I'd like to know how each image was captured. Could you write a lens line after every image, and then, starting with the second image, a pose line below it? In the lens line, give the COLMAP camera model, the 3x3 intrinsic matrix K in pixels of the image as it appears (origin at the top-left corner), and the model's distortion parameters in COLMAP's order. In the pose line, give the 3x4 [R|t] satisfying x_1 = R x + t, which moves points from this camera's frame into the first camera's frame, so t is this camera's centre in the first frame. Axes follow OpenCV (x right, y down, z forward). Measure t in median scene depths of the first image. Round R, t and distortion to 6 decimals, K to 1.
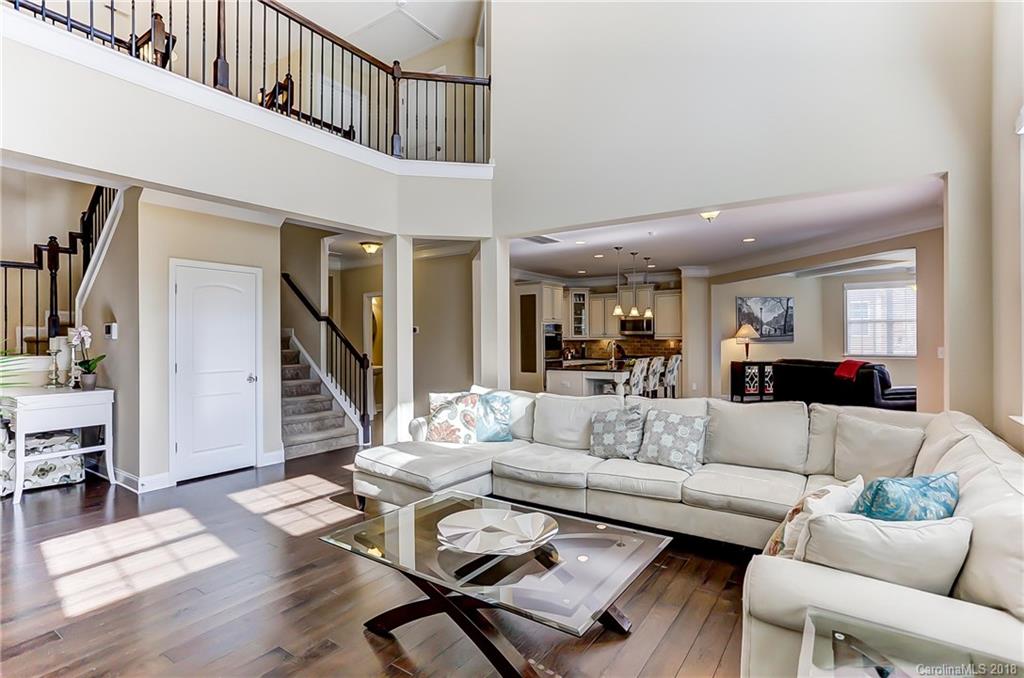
lens RADIAL K [[501.5, 0, 514.4], [0, 501.5, 337.6], [0, 0, 1]] dist [-0.022953, 0.000772]
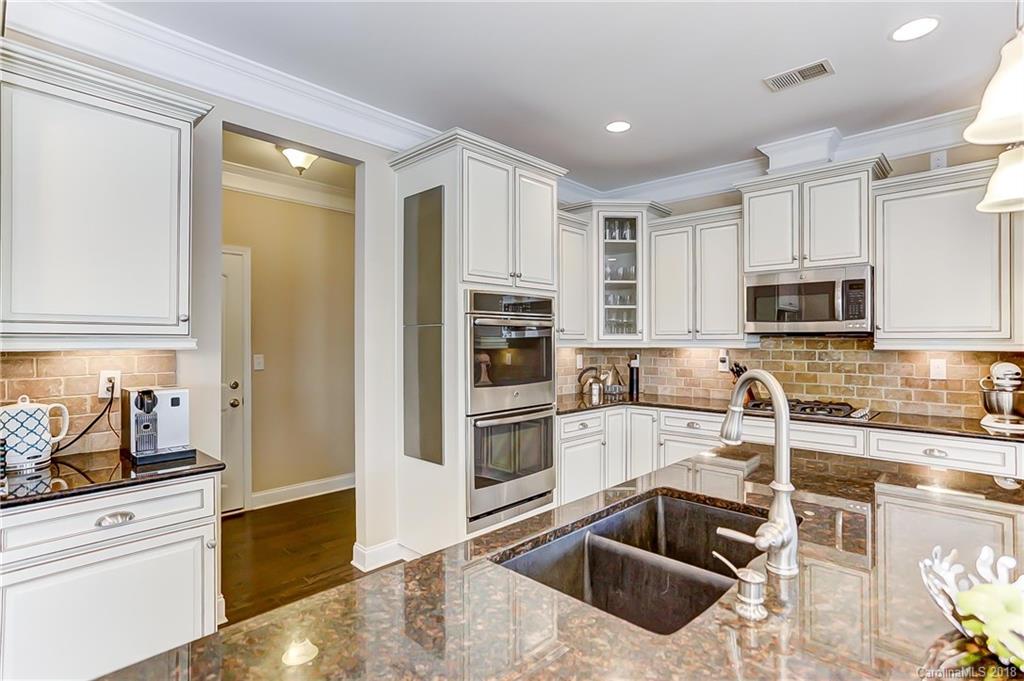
lens RADIAL K [[501.5, 0, 514.4], [0, 501.5, 339.1], [0, 0, 1]] dist [-0.022953, 0.000772]
pose [[0.987163, 0.005805, -0.159608, 0.121319], [-0.006377, 0.999975, -0.003073, -0.000201], [0.159586, 0.004051, 0.987176, 0.691537]]
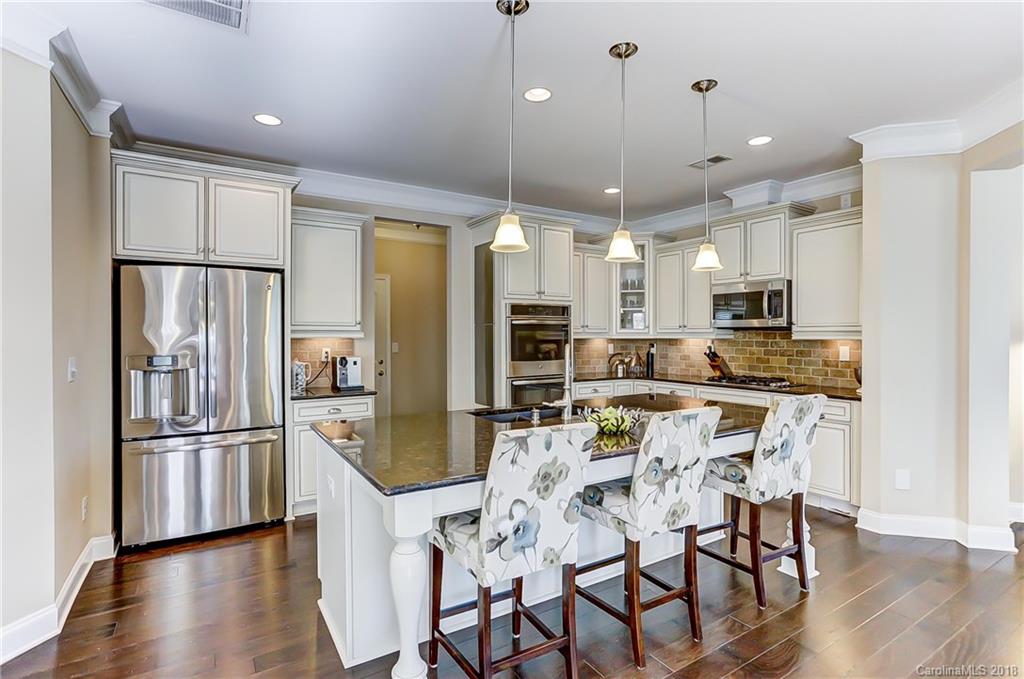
lens RADIAL K [[493.3, 0, 515.7], [0, 493.3, 338.3], [0, 0, 1]] dist [-0.024237, 0.000446]
pose [[0.919412, 0.007610, -0.393222, 0.231064], [-0.004355, 0.999948, 0.009170, 0.000227], [0.393272, -0.006719, 0.919398, 0.552697]]
